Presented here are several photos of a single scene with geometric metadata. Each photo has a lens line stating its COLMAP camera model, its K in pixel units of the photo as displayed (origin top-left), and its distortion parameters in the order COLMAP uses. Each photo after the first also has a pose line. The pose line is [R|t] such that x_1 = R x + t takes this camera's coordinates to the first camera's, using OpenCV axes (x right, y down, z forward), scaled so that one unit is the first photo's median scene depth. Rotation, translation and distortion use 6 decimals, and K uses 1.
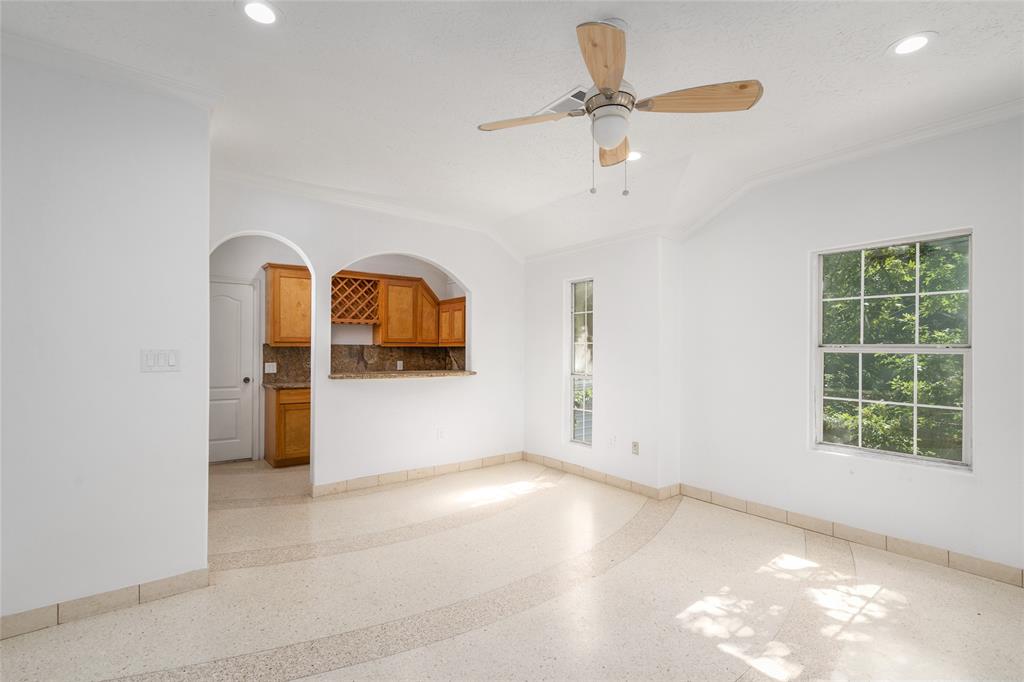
lens RADIAL K [[463.1, 0, 512.3], [0, 463.1, 341.3], [0, 0, 1]] dist [-0.005776, 0.000884]
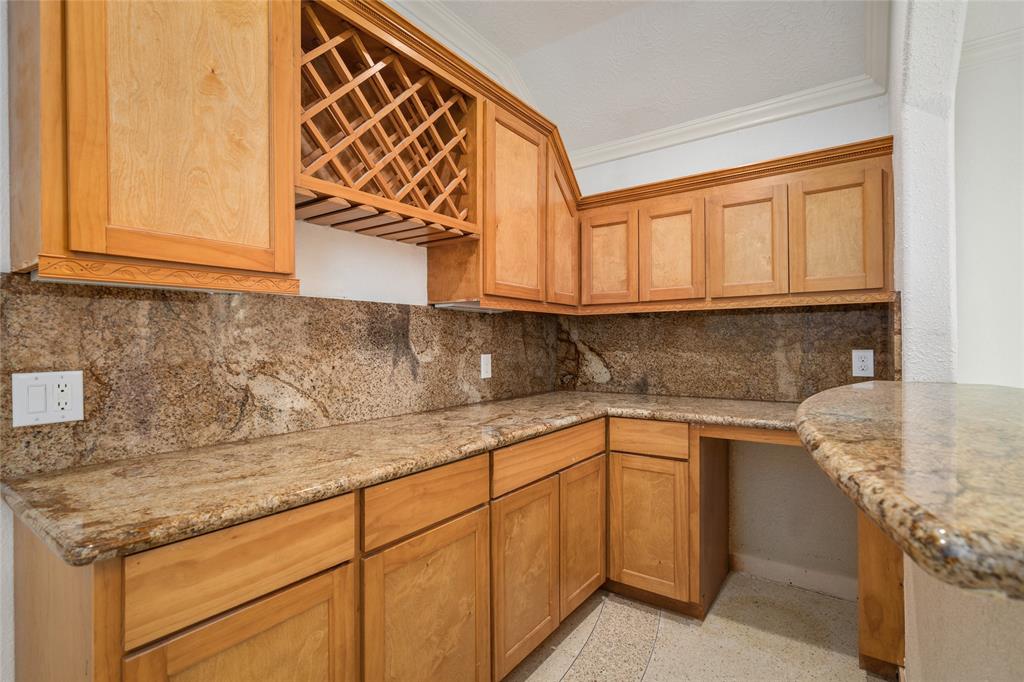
lens RADIAL K [[463.1, 0, 501.1], [0, 463.1, 339.4], [0, 0, 1]] dist [-0.005776, 0.000884]
pose [[0.957921, -0.010292, 0.286849, -0.392088], [0.007010, 0.999898, 0.012466, 0.030799], [-0.286948, -0.009930, 0.957895, 0.753158]]
